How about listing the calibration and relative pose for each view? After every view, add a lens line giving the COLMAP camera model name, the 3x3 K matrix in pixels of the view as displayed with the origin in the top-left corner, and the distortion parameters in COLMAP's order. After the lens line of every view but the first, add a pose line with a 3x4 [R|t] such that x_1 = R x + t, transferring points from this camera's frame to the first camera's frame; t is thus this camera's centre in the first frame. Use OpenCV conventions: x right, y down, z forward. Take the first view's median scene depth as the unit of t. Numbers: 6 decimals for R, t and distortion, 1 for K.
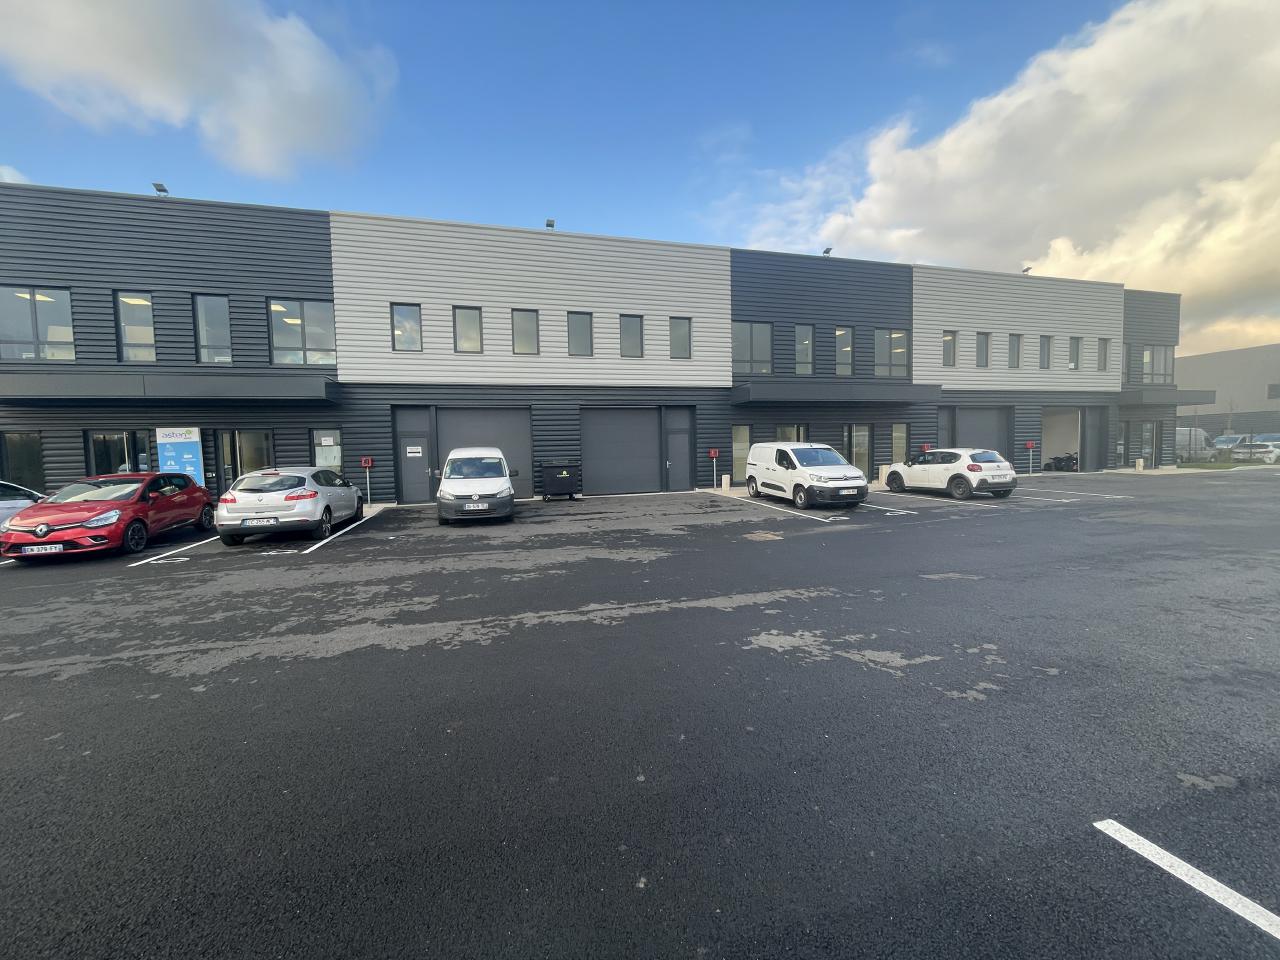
lens RADIAL K [[520.8, 0, 638.9], [0, 520.8, 480.6], [0, 0, 1]] dist [-0.004505, -0.000120]
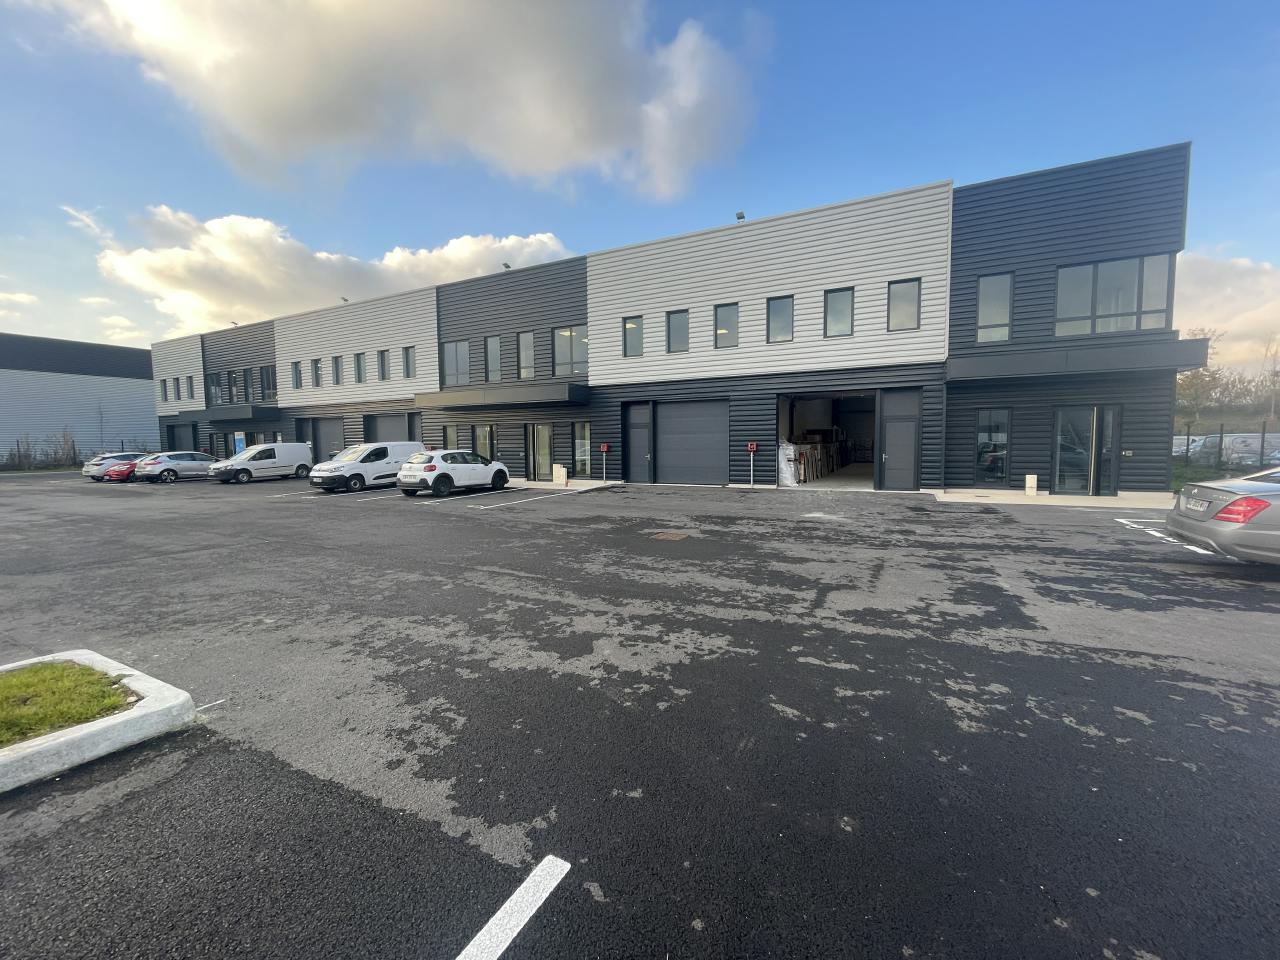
lens RADIAL K [[520.8, 0, 631.1], [0, 520.8, 484.0], [0, 0, 1]] dist [-0.004505, -0.000120]
pose [[0.730551, 0.069273, -0.679335, 0.435745], [-0.046219, 0.997576, 0.052021, -0.016576], [0.681292, -0.006606, 0.731982, 0.117785]]
